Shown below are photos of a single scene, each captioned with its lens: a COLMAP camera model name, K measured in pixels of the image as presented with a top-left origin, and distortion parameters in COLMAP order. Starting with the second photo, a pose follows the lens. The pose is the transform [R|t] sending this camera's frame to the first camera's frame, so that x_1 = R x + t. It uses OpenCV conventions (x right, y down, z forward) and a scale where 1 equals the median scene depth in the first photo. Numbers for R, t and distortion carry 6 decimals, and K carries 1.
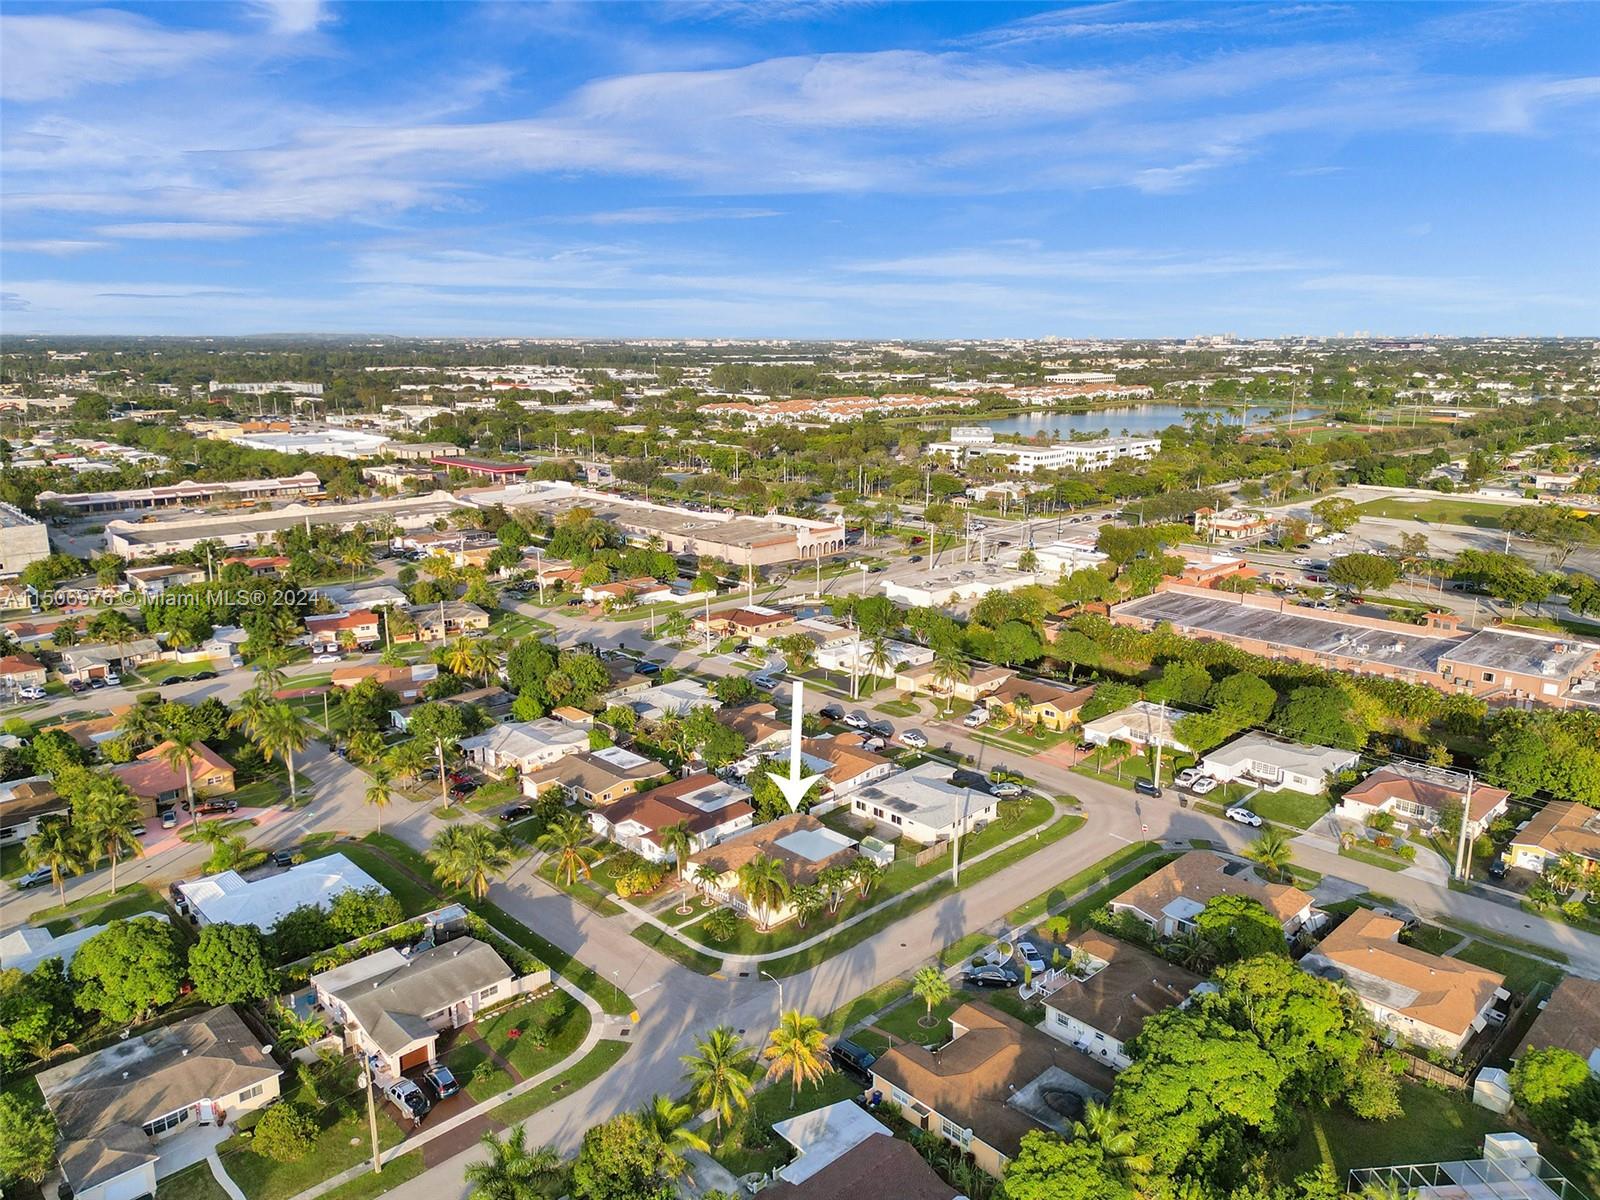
lens RADIAL K [[1134.3, 0, 798.8], [0, 1134.3, 606.2], [0, 0, 1]] dist [0.086529, -0.082558]
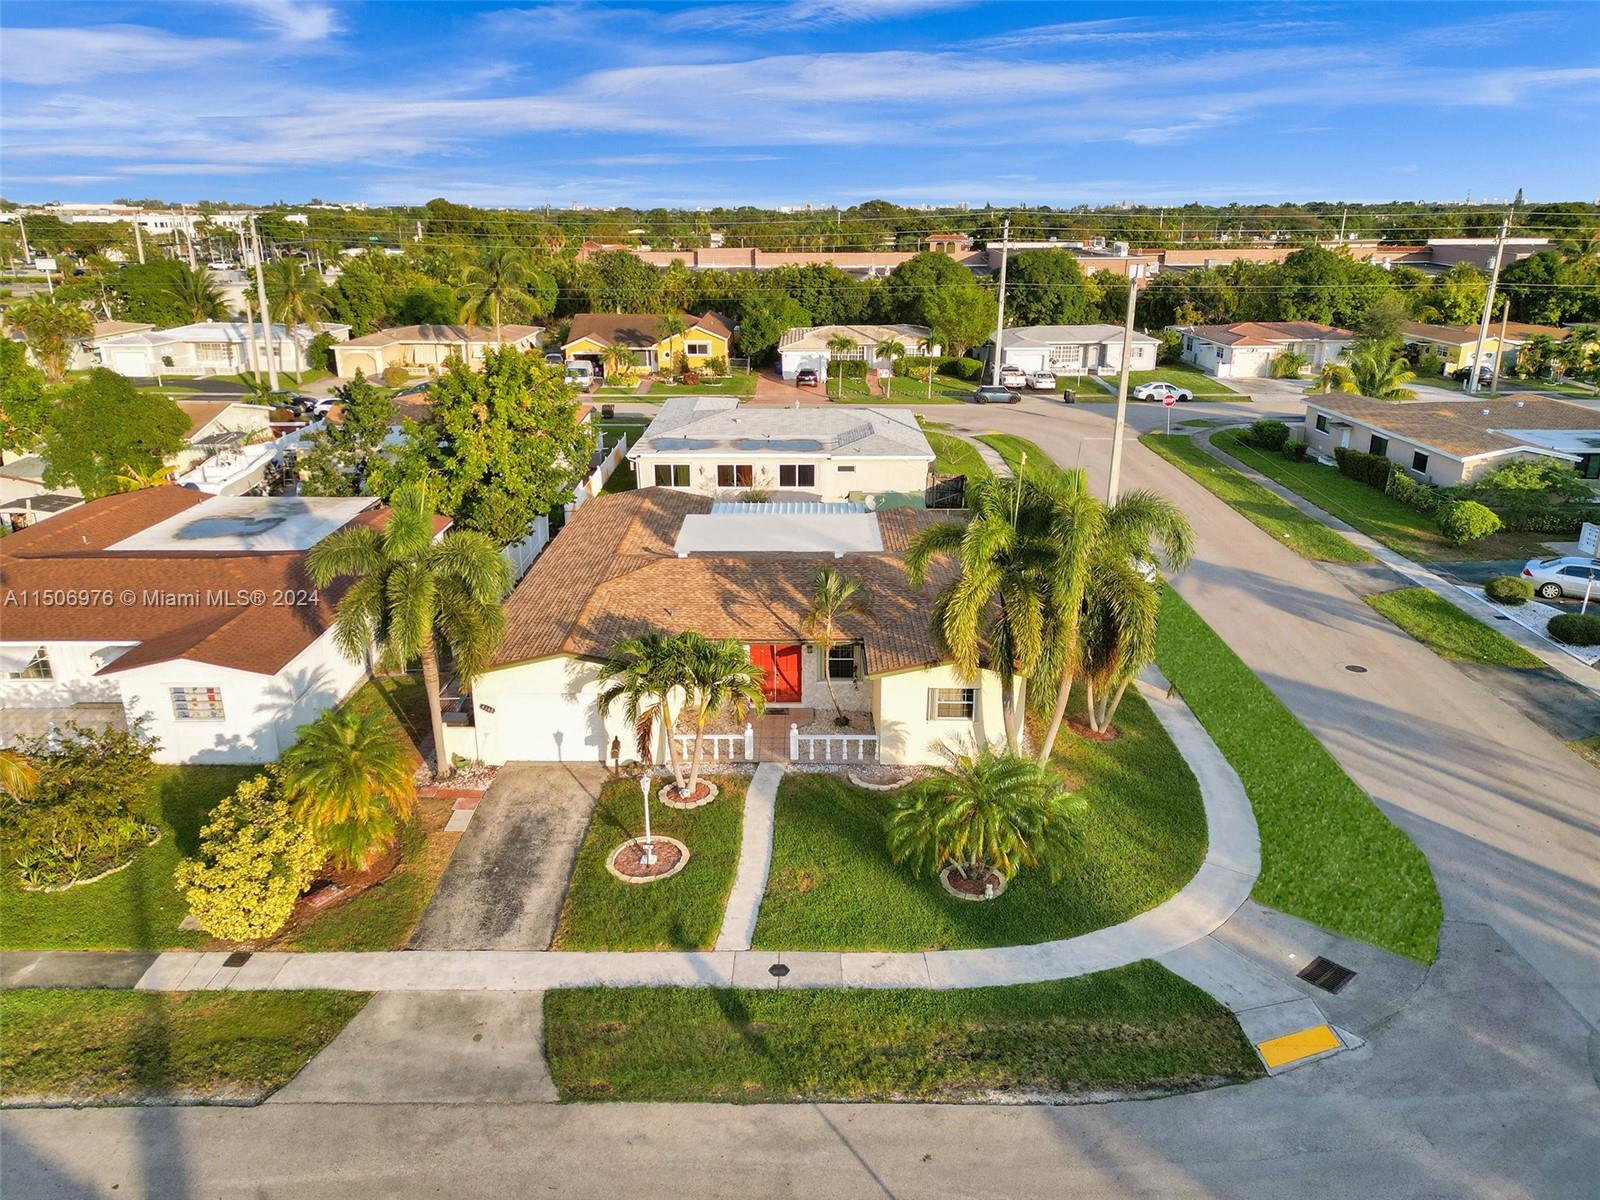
lens RADIAL K [[1143.7, 0, 800.0], [0, 1143.7, 600.0], [0, 0, 1]] dist [0.081565, -0.077265]
pose [[0.701347, -0.227497, 0.675542, -0.167107], [0.165204, 0.973777, 0.156417, 0.155552], [-0.693412, 0.001899, 0.720539, 0.667940]]
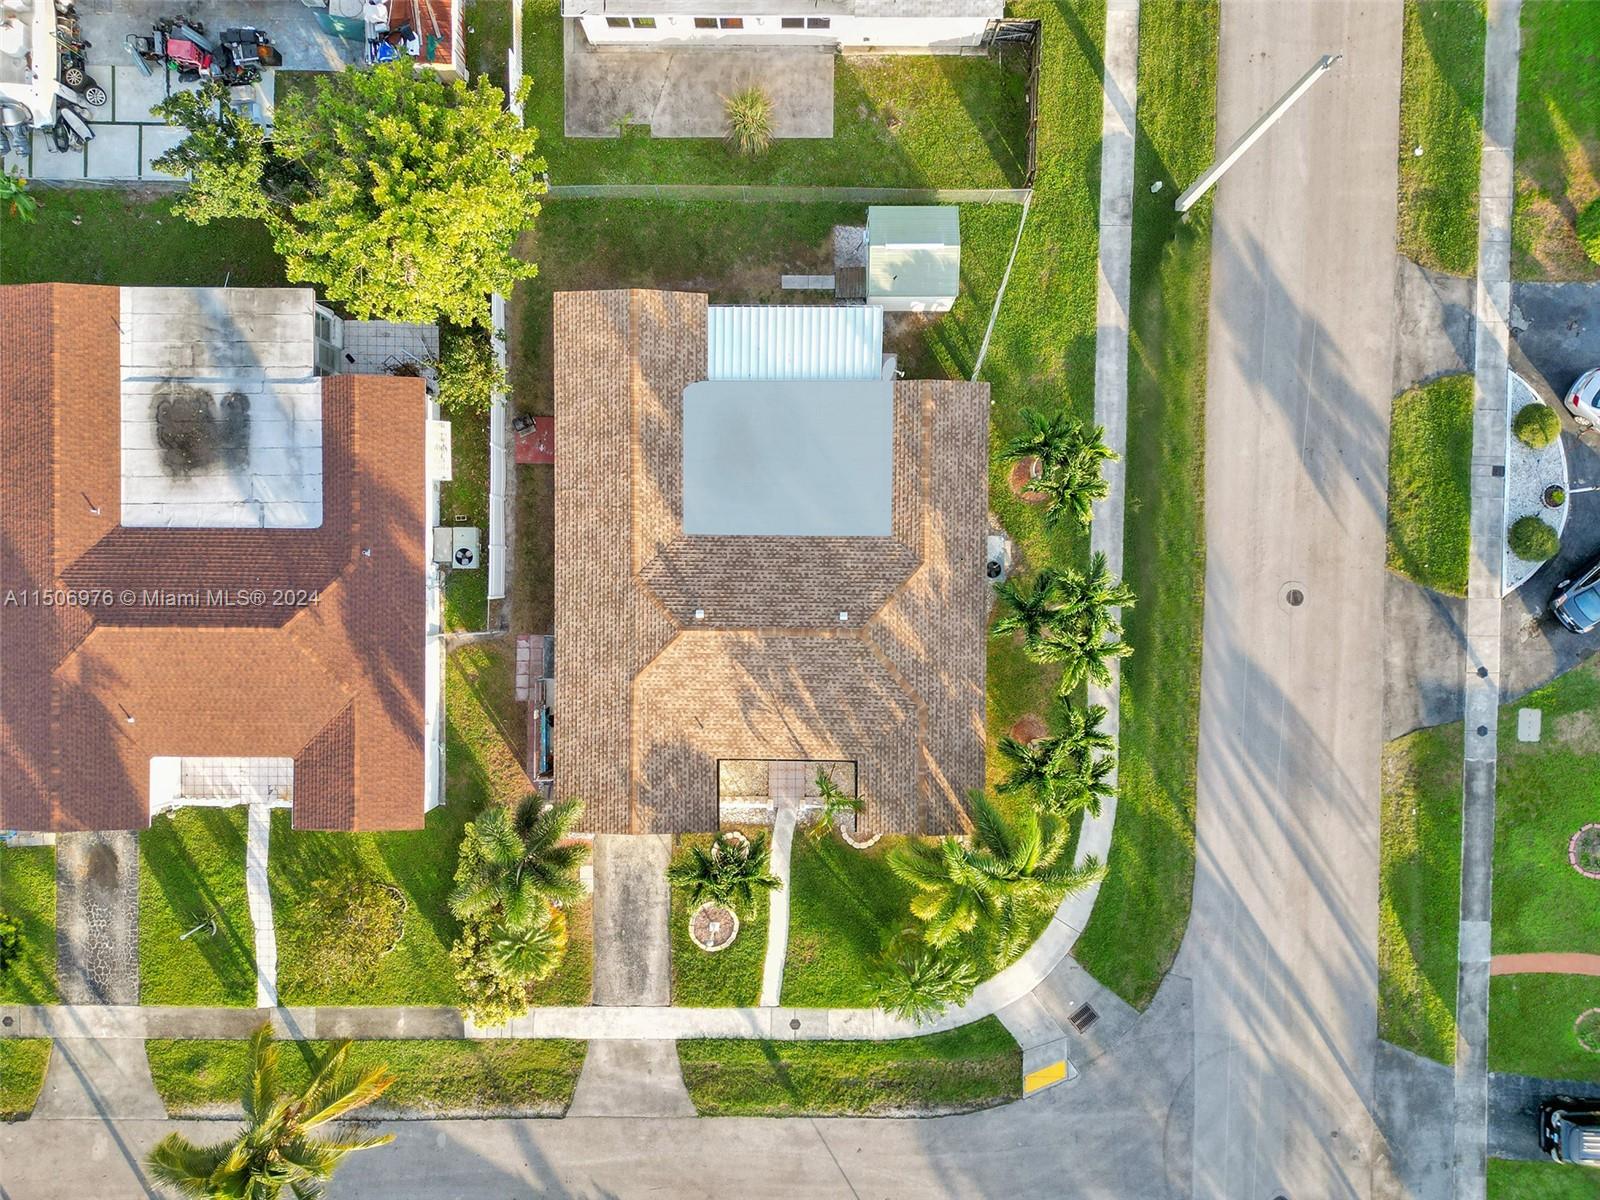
lens RADIAL K [[1134.3, 0, 798.8], [0, 1134.3, 606.2], [0, 0, 1]] dist [0.086529, -0.082558]
pose [[0.703377, -0.710757, -0.009229, -0.010679], [0.165548, 0.151174, 0.974546, -0.054524], [-0.691270, -0.687001, 0.223997, 0.778664]]
